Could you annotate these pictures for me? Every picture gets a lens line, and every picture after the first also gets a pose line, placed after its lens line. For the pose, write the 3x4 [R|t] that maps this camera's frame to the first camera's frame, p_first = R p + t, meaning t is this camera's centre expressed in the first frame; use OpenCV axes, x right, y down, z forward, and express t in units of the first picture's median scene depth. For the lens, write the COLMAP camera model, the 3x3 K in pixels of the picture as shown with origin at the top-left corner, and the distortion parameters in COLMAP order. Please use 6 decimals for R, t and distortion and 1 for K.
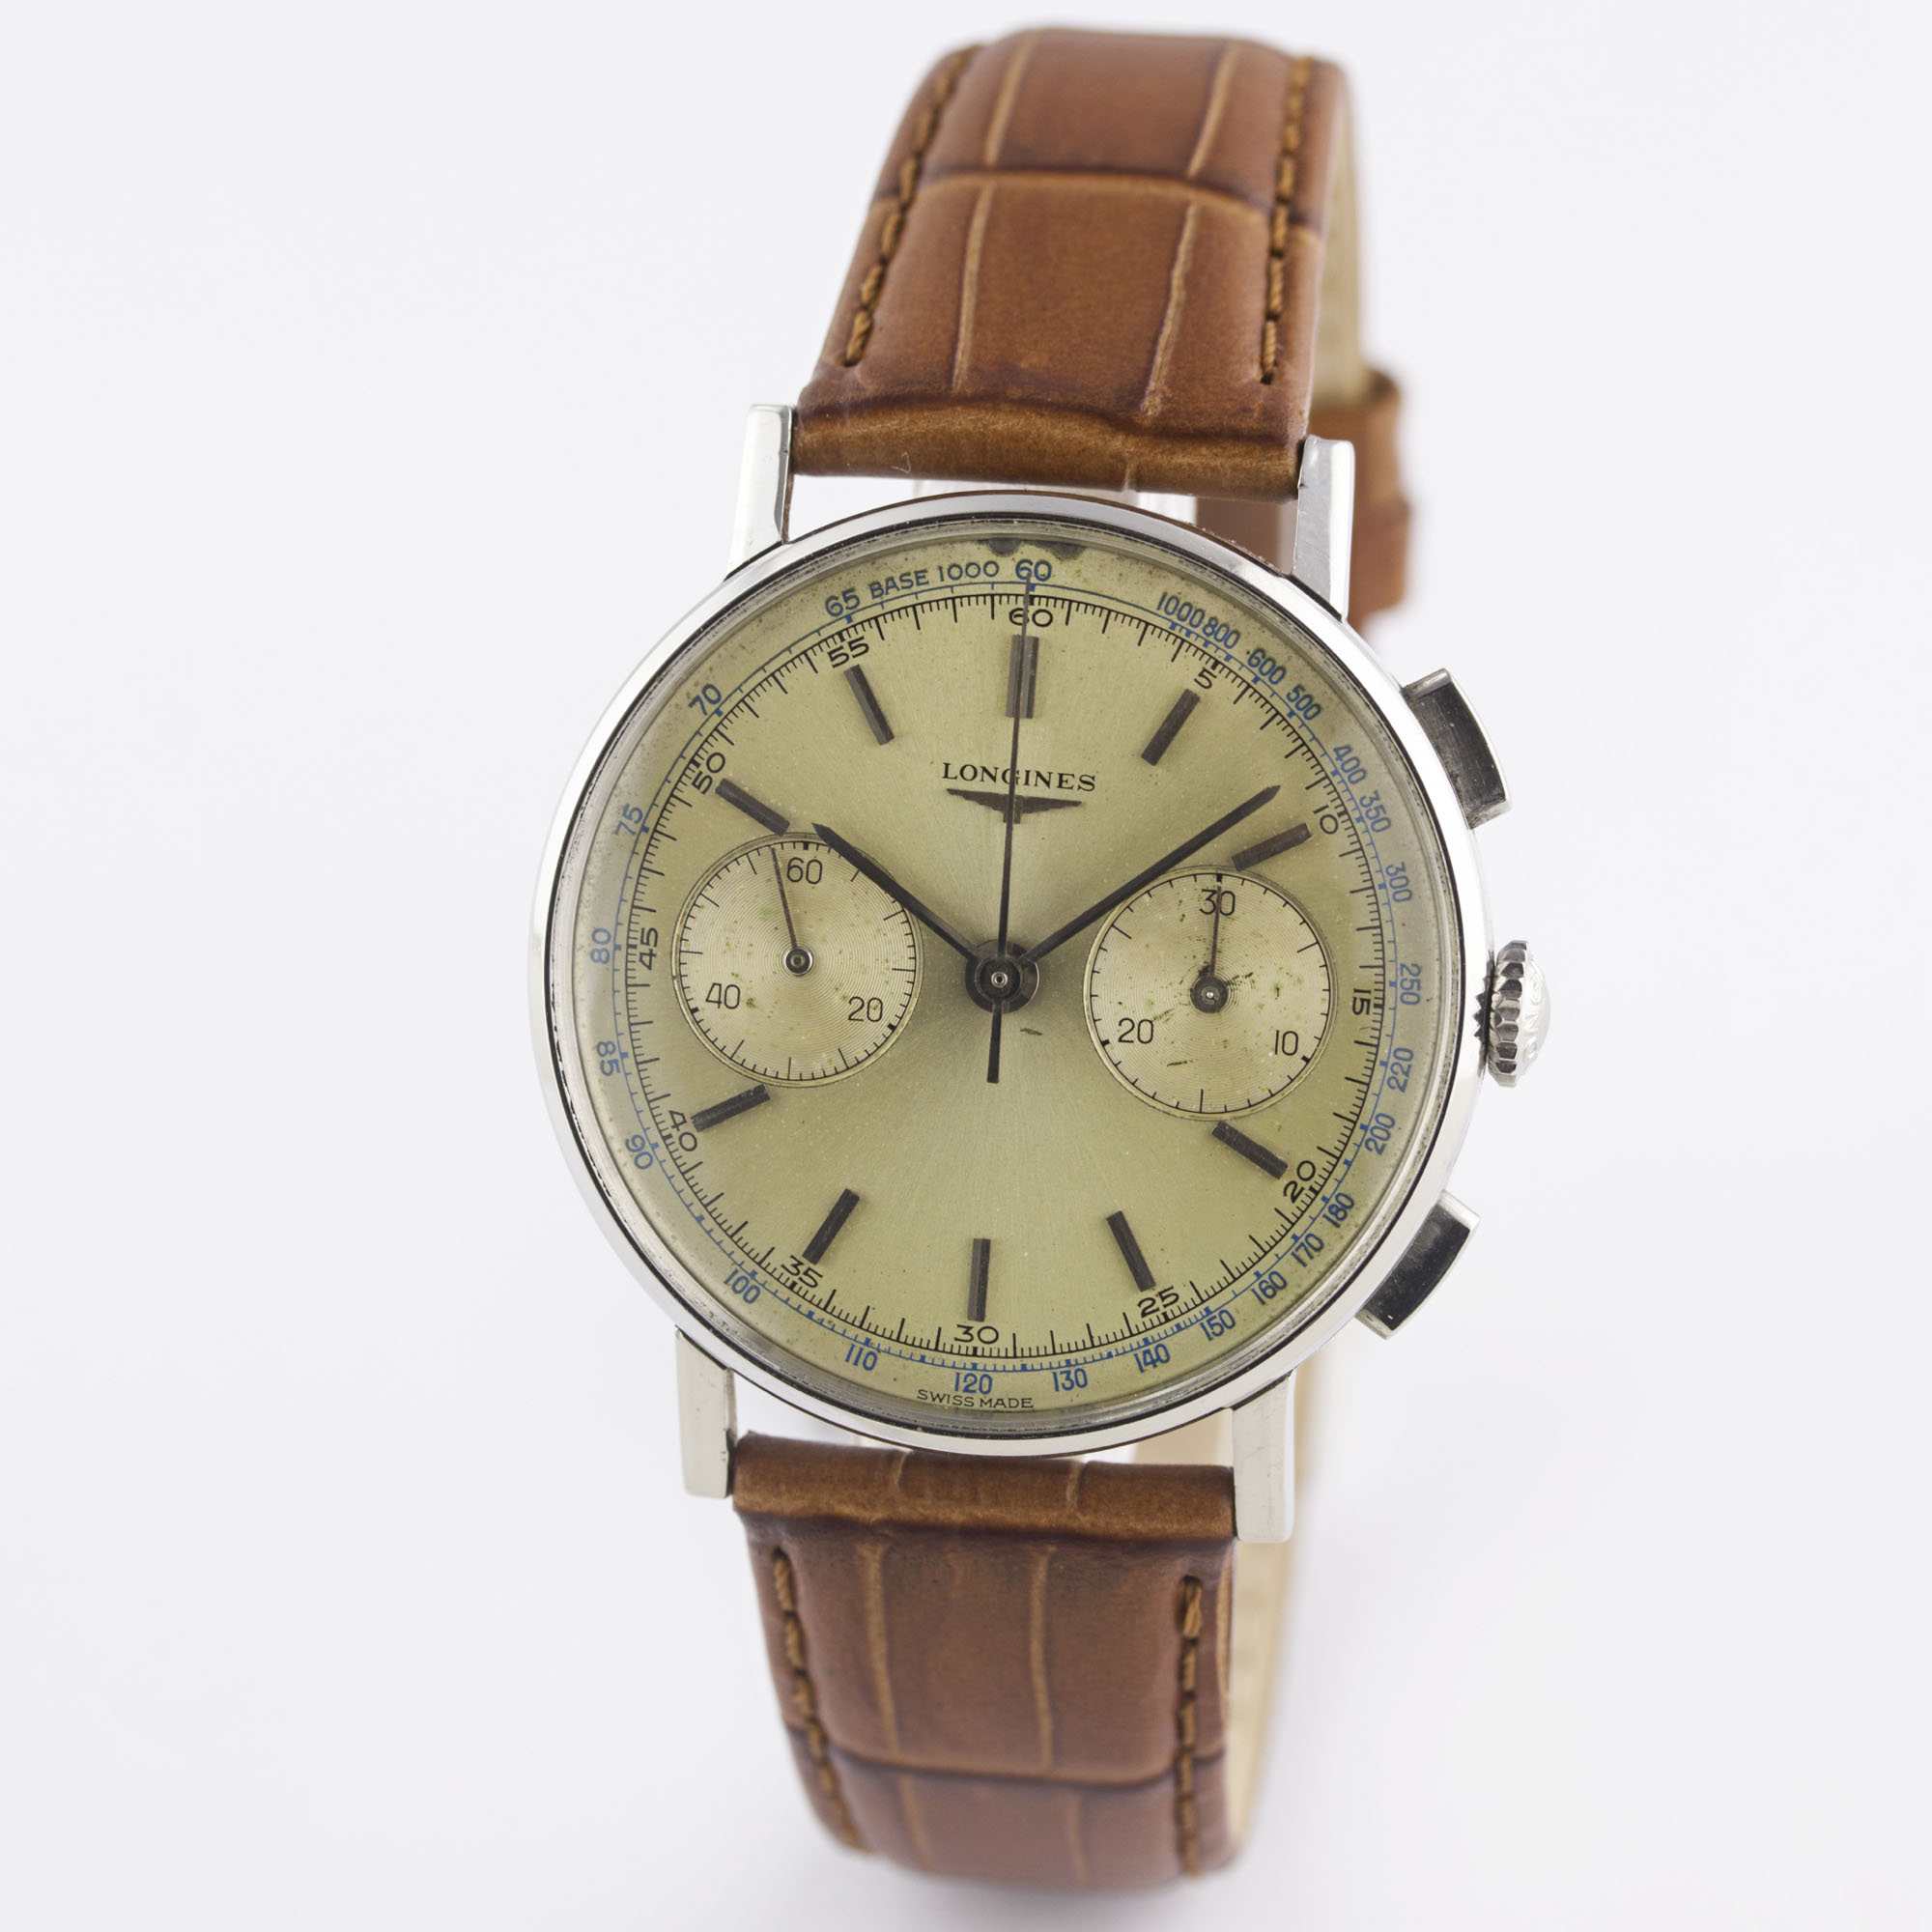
lens RADIAL K [[8856.7, 0, 966.0], [0, 8856.7, 966.0], [0, 0, 1]] dist [0.312347, 4.218129]
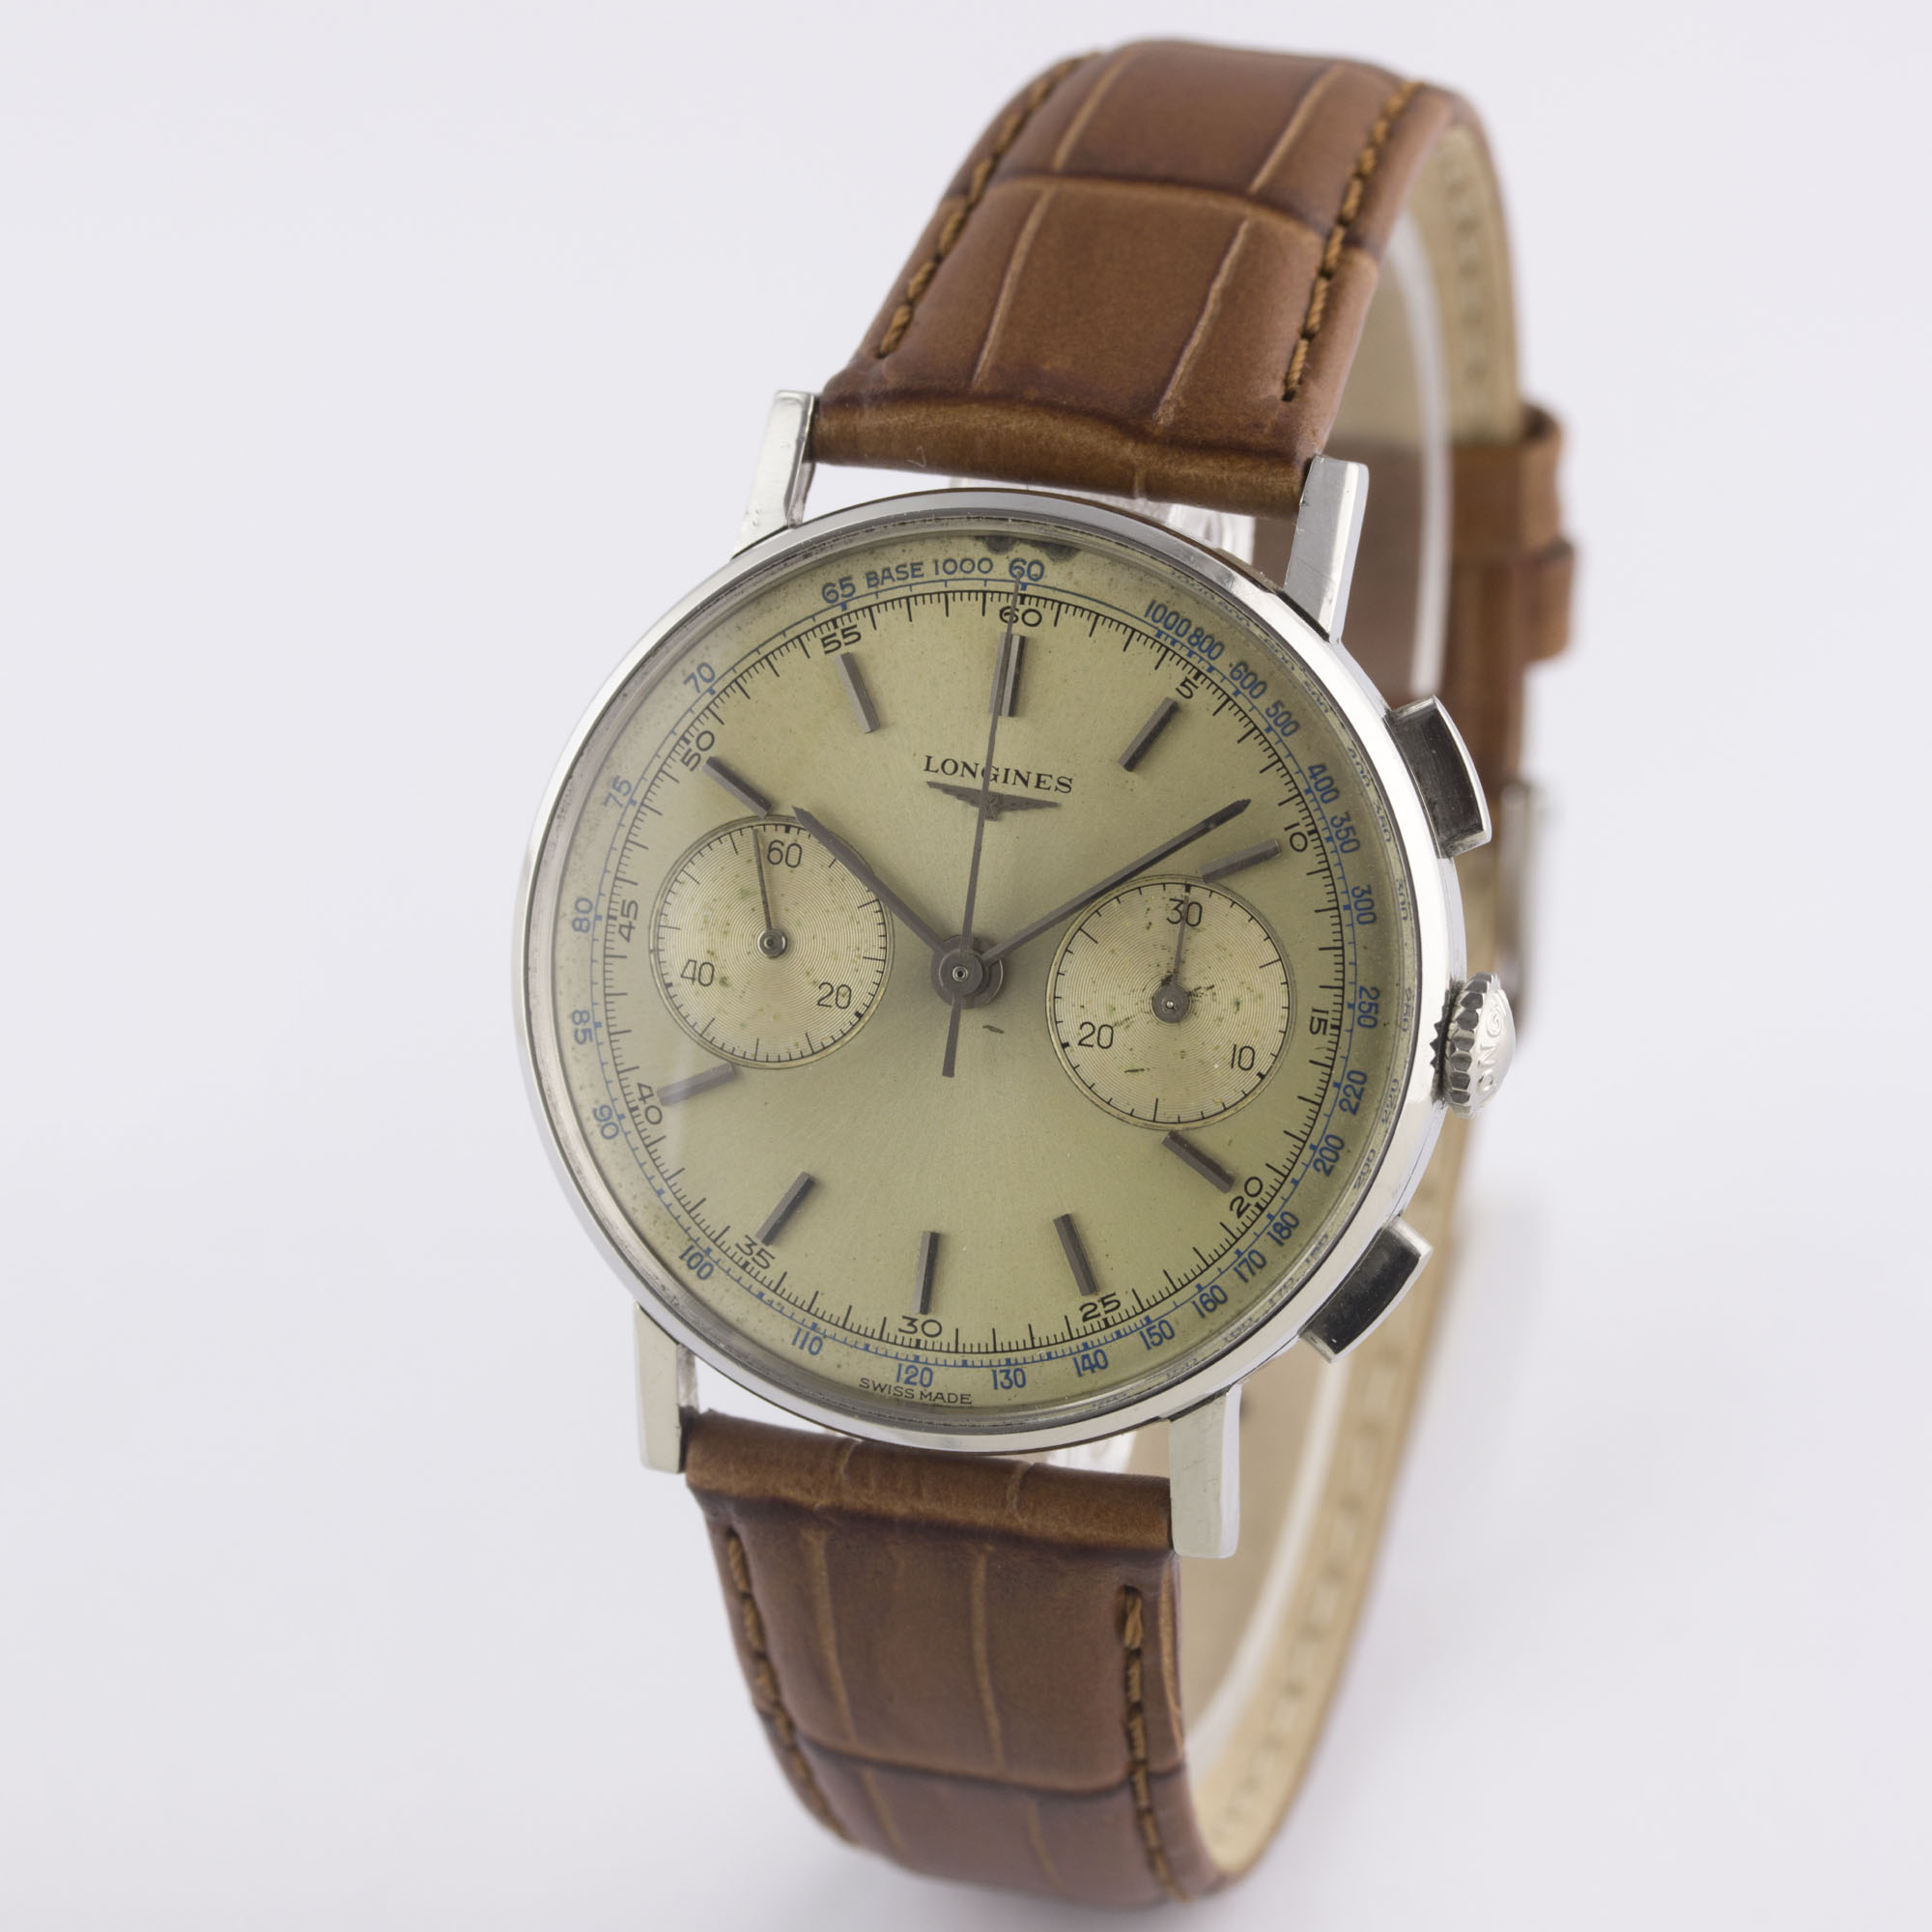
lens RADIAL K [[8856.7, 0, 966.0], [0, 8856.7, 966.0], [0, 0, 1]] dist [0.312347, 4.218129]
pose [[0.990320, 0.069207, -0.120316, 0.123937], [-0.070680, 0.997467, -0.008011, 0.008523], [0.119456, 0.016437, 0.992703, 0.004953]]
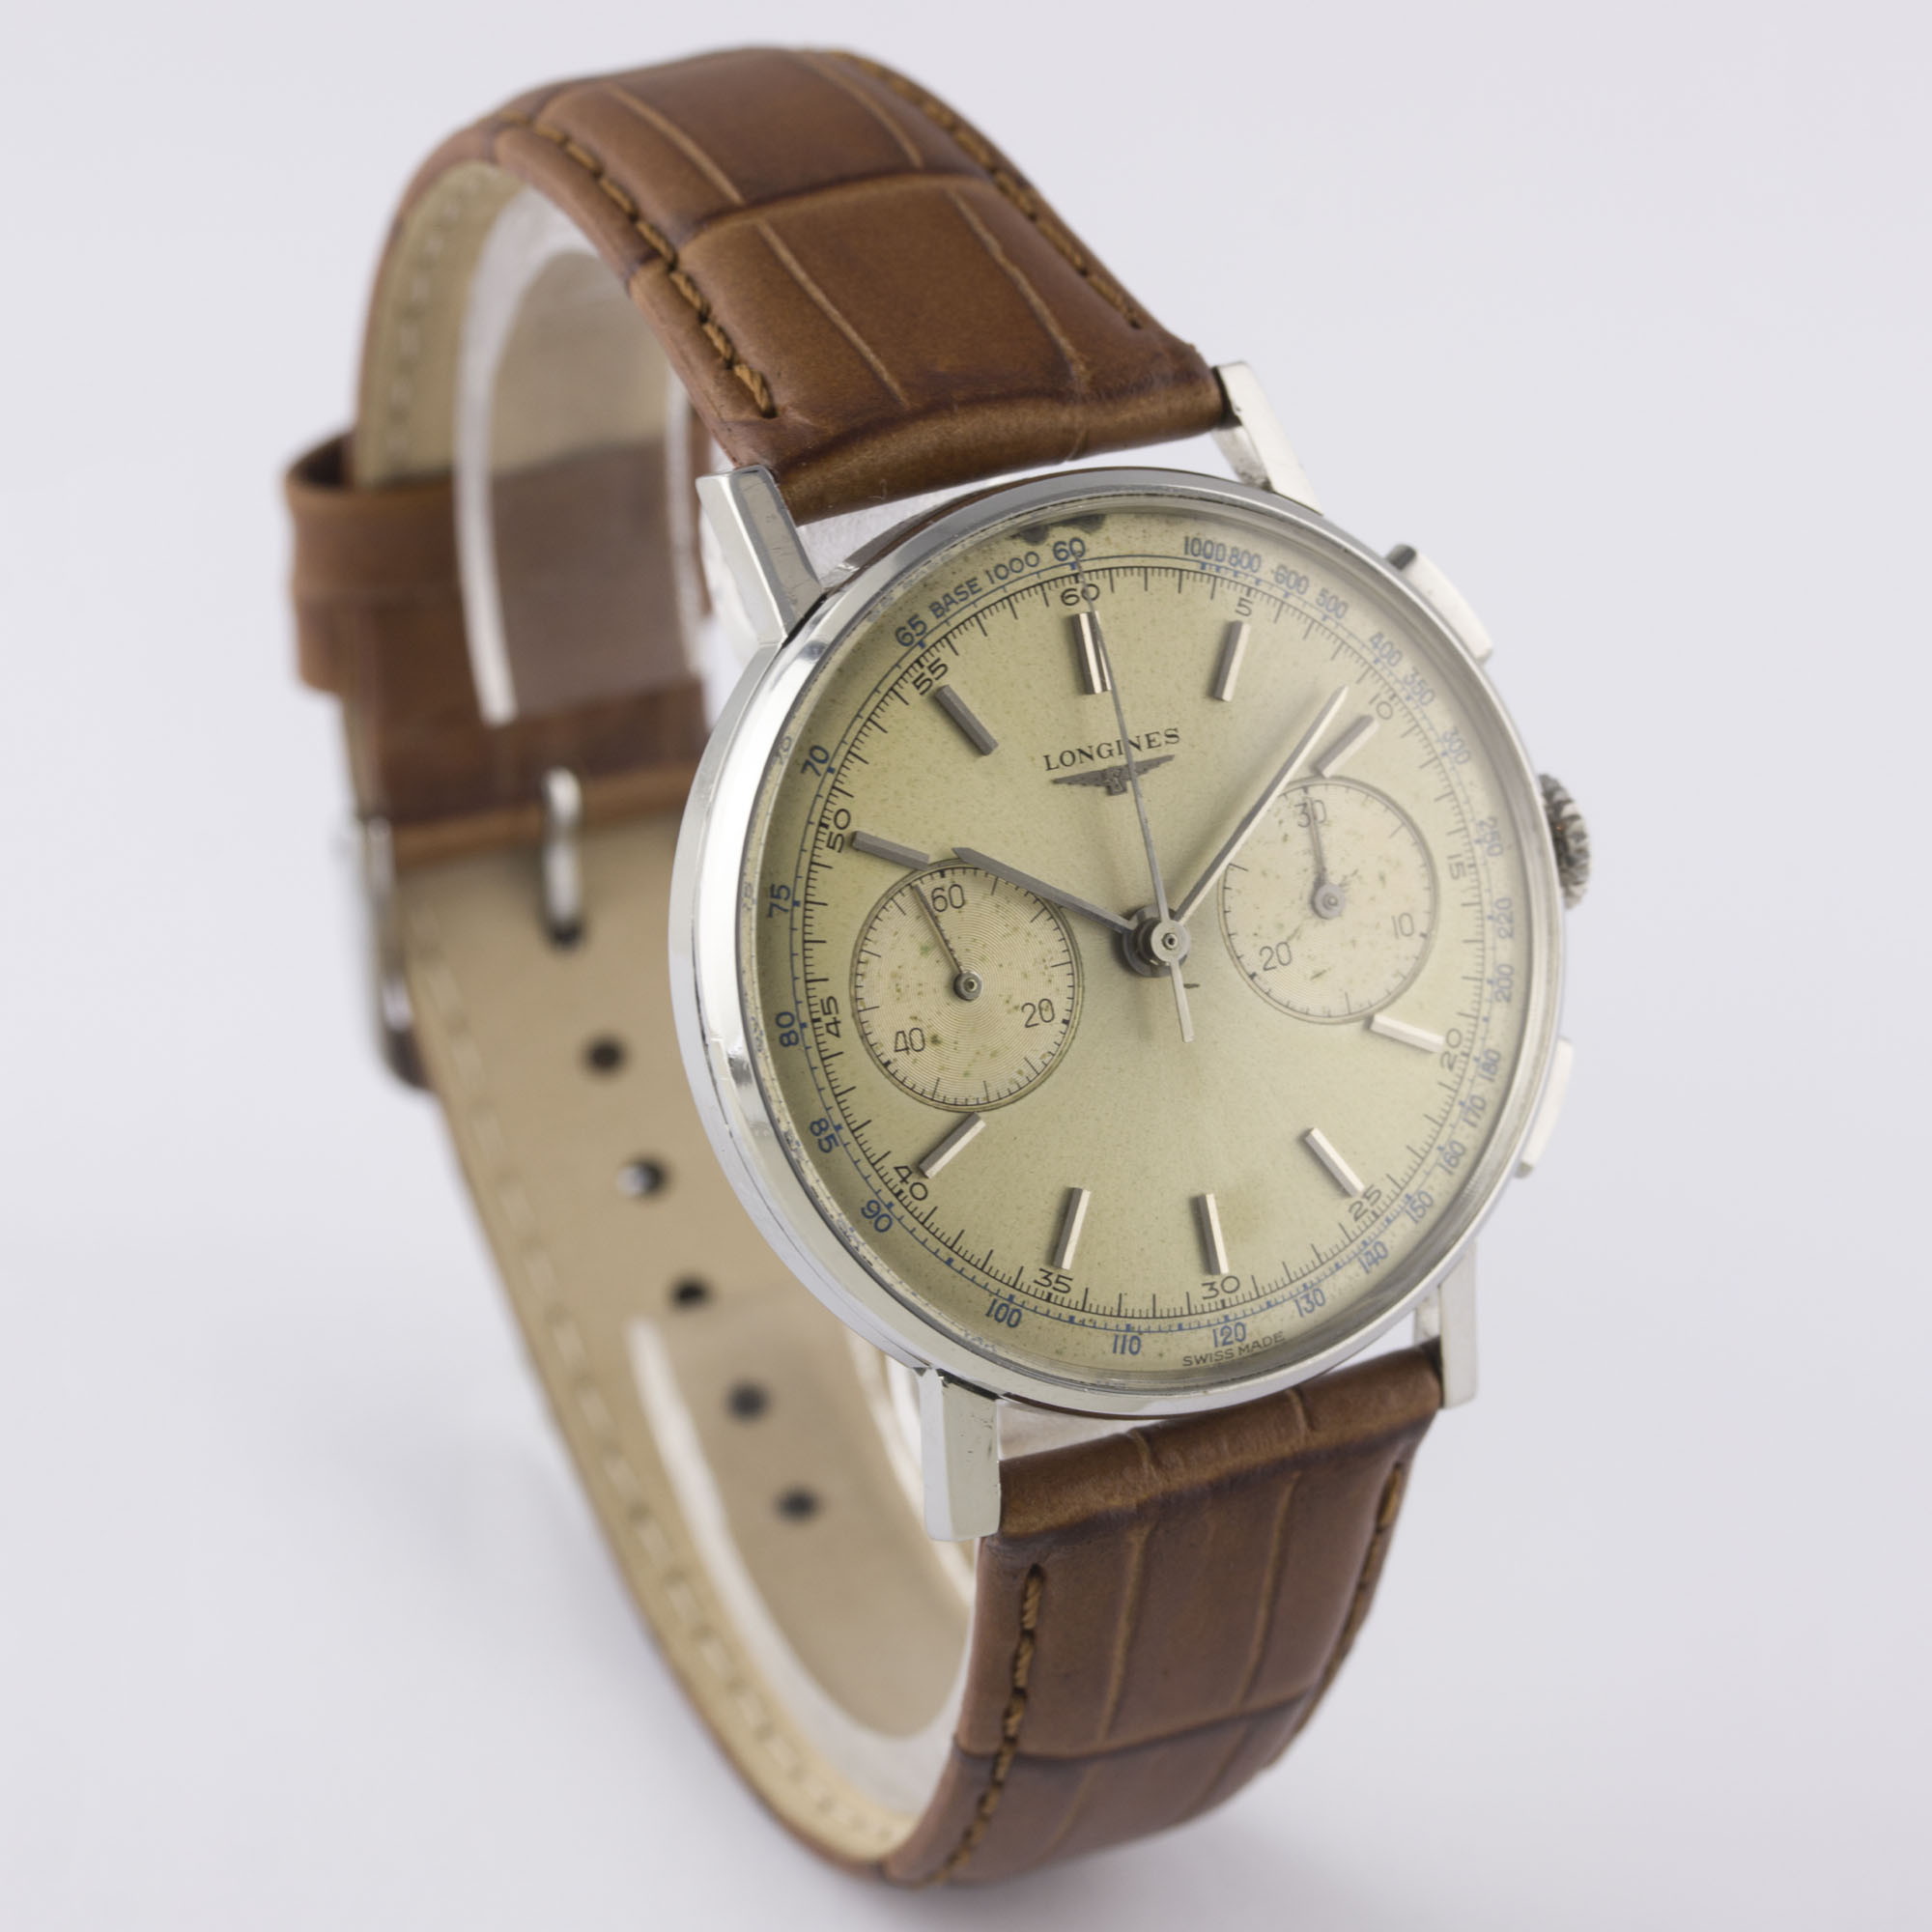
lens RADIAL K [[8856.7, 0, 966.0], [0, 8856.7, 966.0], [0, 0, 1]] dist [0.312347, 4.218129]
pose [[0.822130, -0.277554, 0.497057, -0.517725], [0.285451, 0.956392, 0.061909, -0.064964], [-0.492564, 0.090988, 0.865507, 0.130368]]
